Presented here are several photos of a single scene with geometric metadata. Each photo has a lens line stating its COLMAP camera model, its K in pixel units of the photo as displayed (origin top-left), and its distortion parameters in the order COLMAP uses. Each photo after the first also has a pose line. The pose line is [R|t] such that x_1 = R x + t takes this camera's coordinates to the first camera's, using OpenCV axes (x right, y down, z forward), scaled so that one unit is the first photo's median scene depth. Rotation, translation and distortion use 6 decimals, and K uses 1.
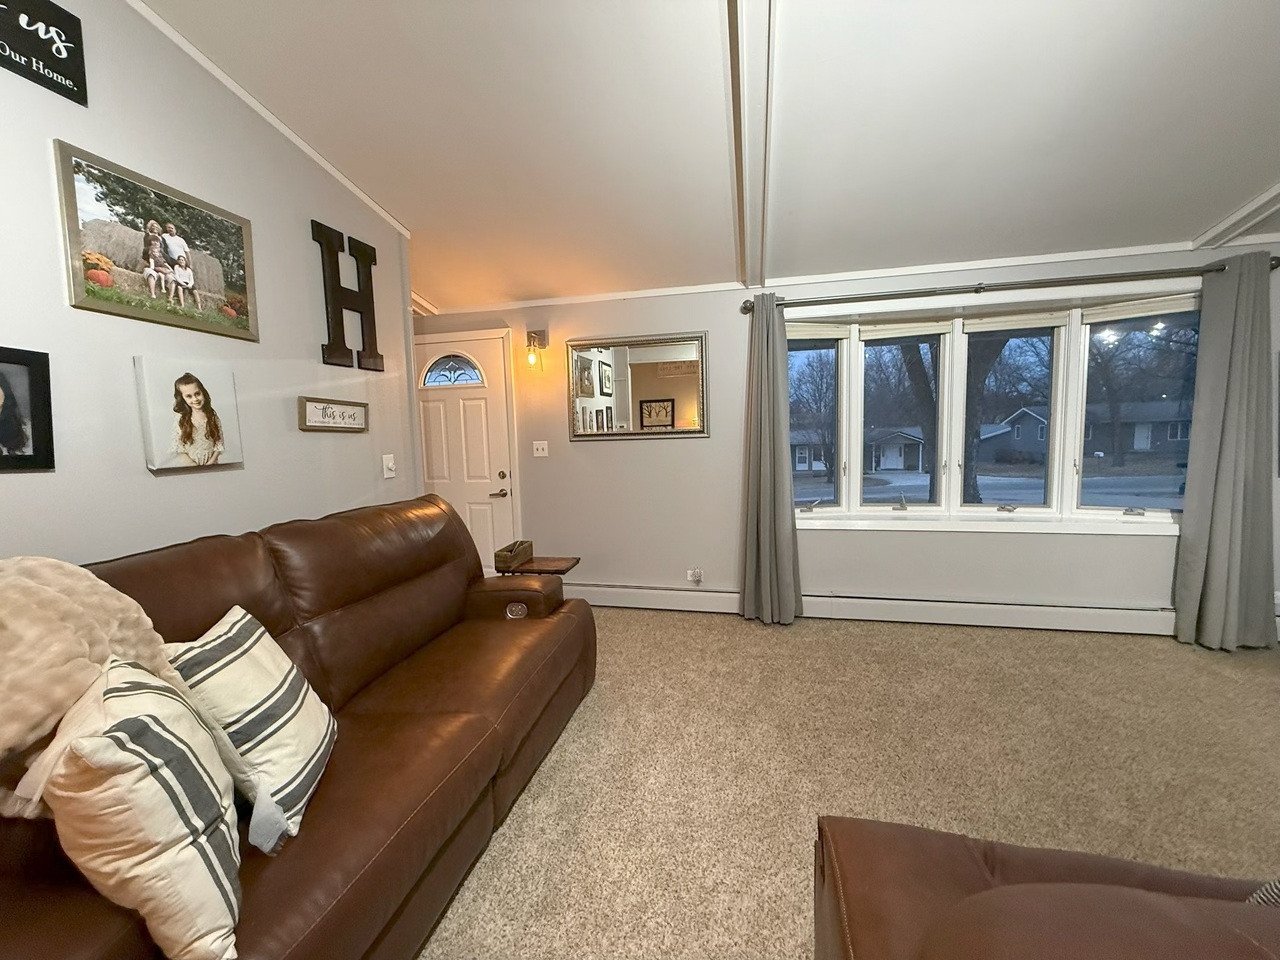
lens RADIAL K [[509.7, 0, 638.9], [0, 509.7, 477.5], [0, 0, 1]] dist [0.000479, -0.000215]
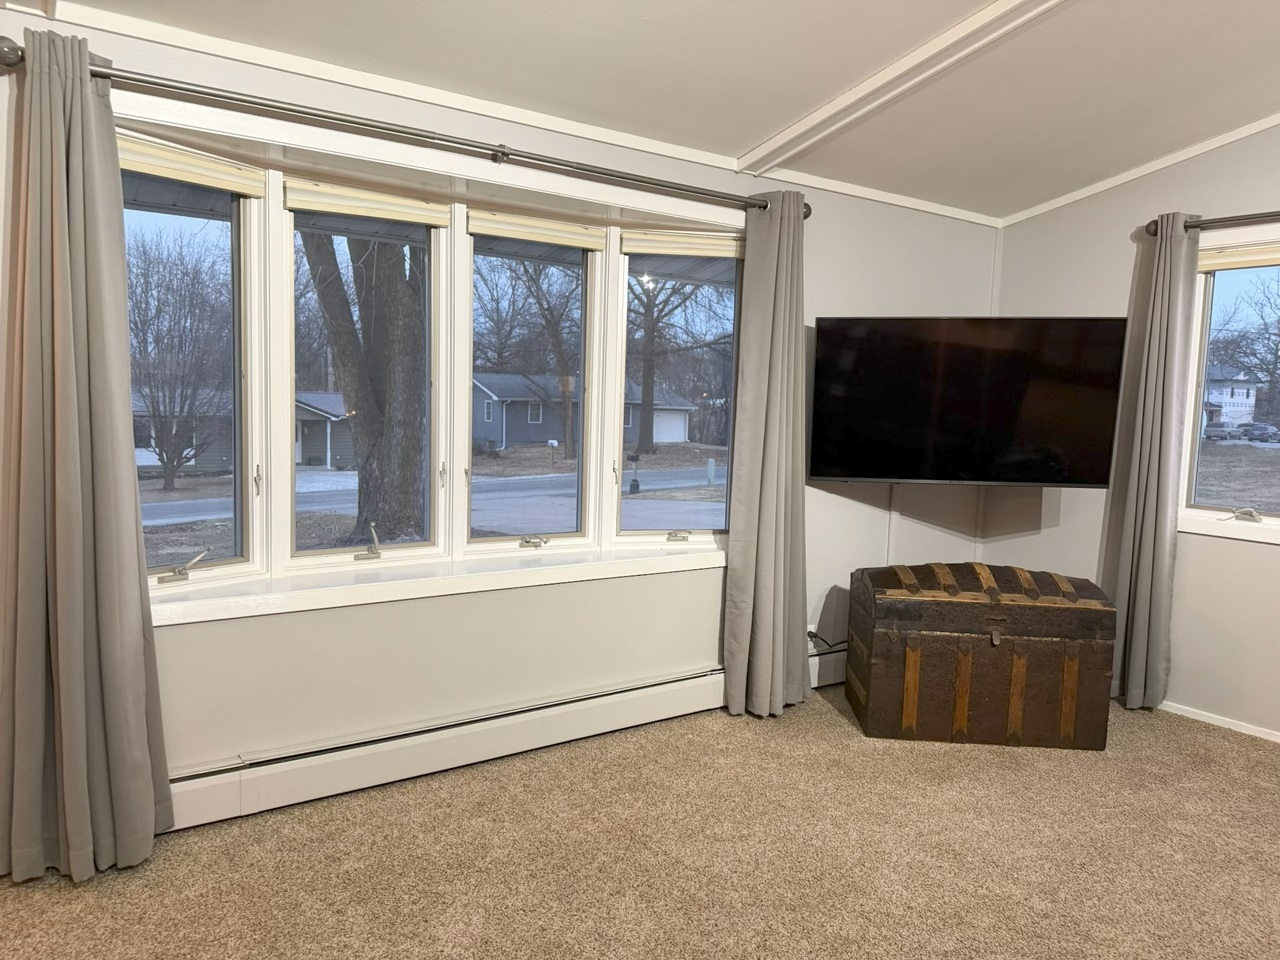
lens RADIAL K [[907.5, 0, 640.0], [0, 907.5, 480.0], [0, 0, 1]] dist [0.003823, -0.010176]
pose [[0.674996, -0.017969, 0.737602, 0.037936], [0.017321, 0.999814, 0.008506, -0.023474], [-0.737618, 0.007035, 0.675182, 0.243348]]
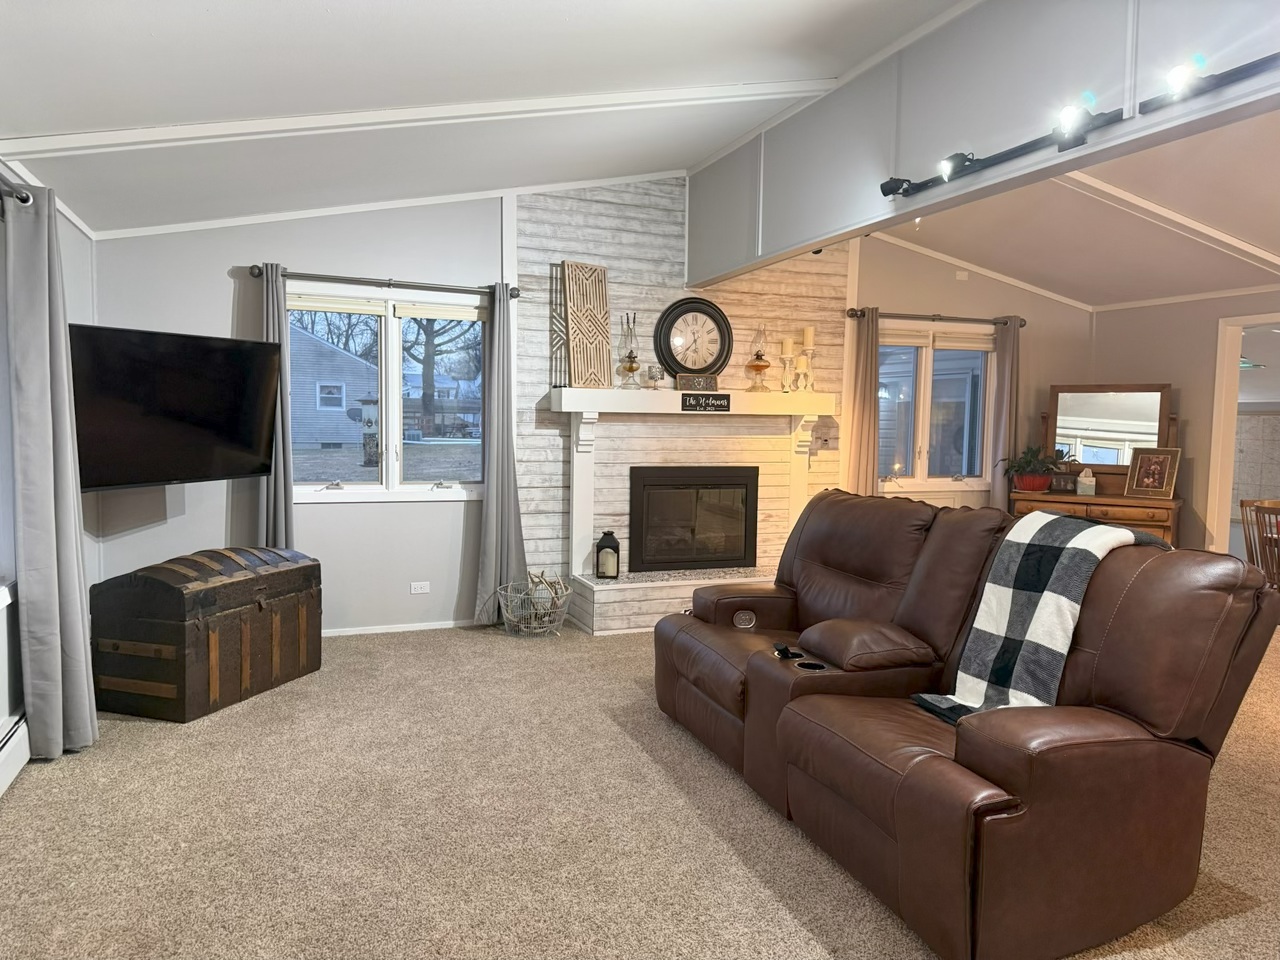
lens RADIAL K [[893.2, 0, 631.7], [0, 893.2, 482.8], [0, 0, 1]] dist [0.144833, -0.248146]
pose [[-0.552681, -0.043090, 0.832278, -0.319641], [0.072081, 0.992448, 0.099249, -0.096327], [-0.830270, 0.114845, -0.545401, 1.021494]]
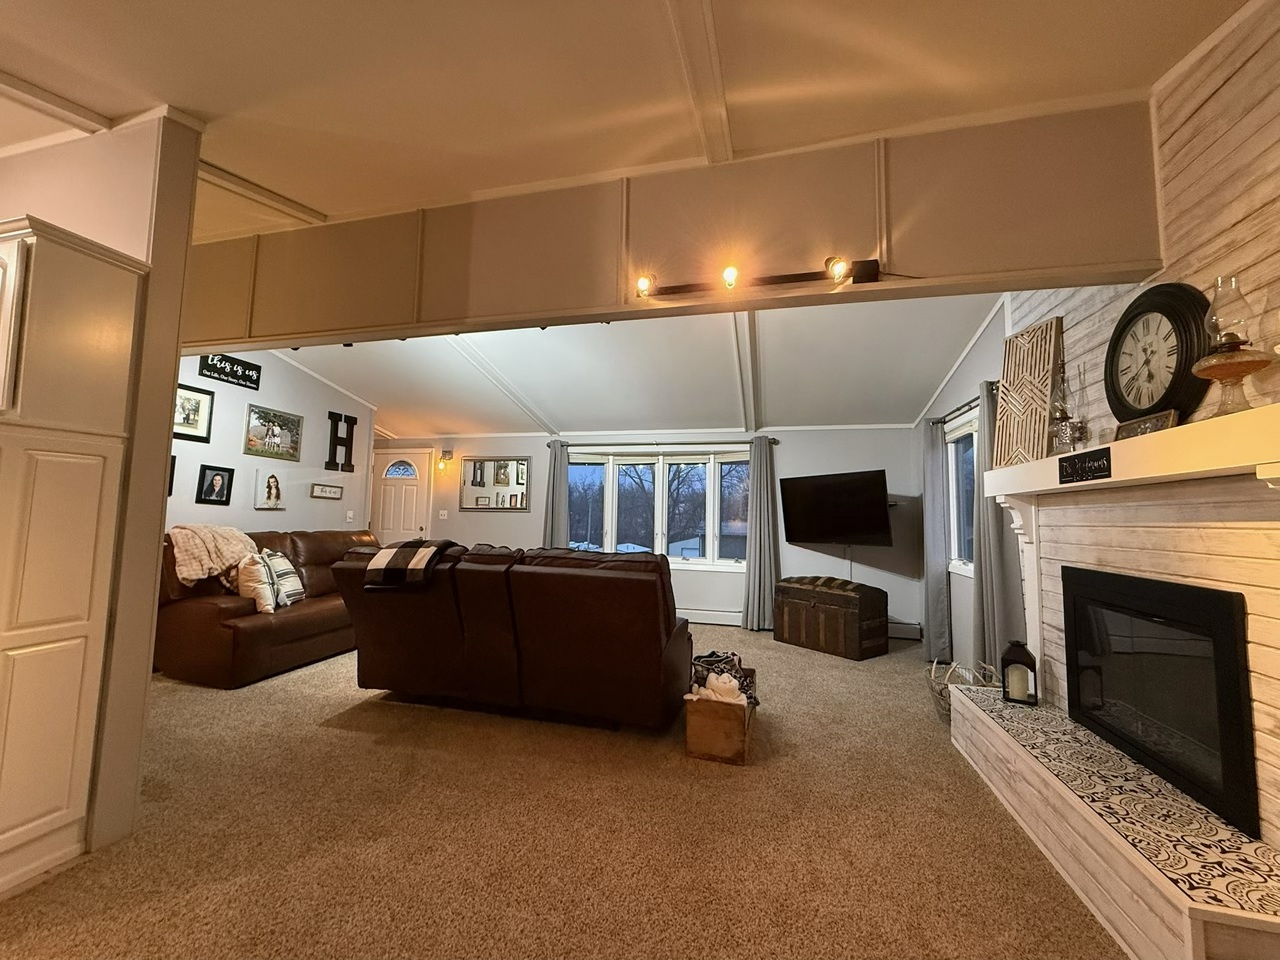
lens RADIAL K [[509.7, 0, 638.9], [0, 509.7, 477.5], [0, 0, 1]] dist [0.000479, -0.000215]
pose [[0.998550, 0.044985, -0.029567, 0.730823], [-0.049312, 0.984678, -0.167264, 0.108715], [0.021590, 0.168480, 0.985469, -1.040161]]
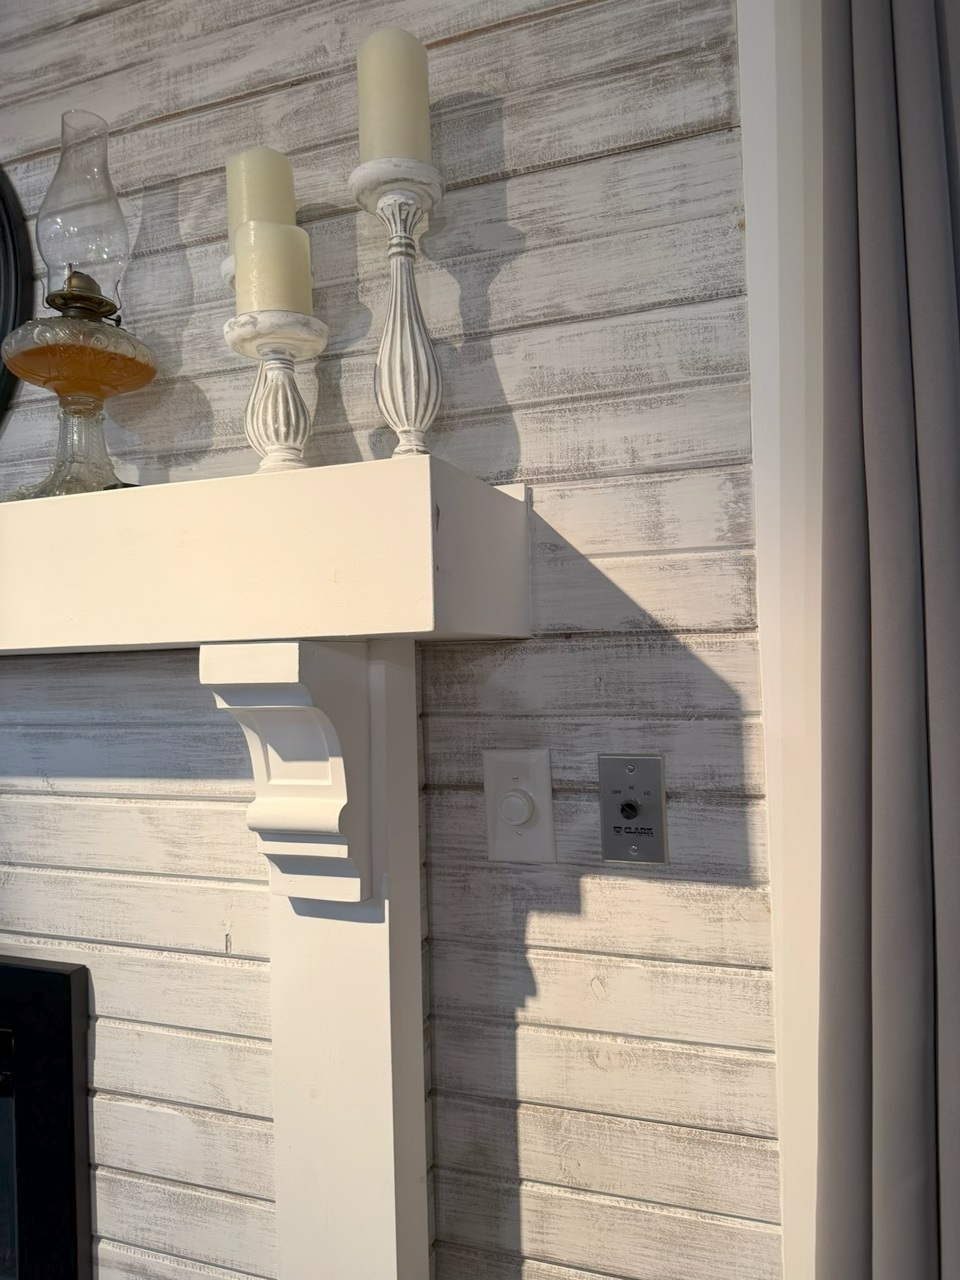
lens RADIAL K [[907.5, 0, 497.0], [0, 907.5, 641.1], [0, 0, 1]] dist [0.003823, -0.010176]
pose [[0.121137, 0.040626, 0.991804, 1.016631], [0.113001, 0.992102, -0.054440, 0.014621], [-0.986183, 0.118669, 0.115589, -0.687529]]
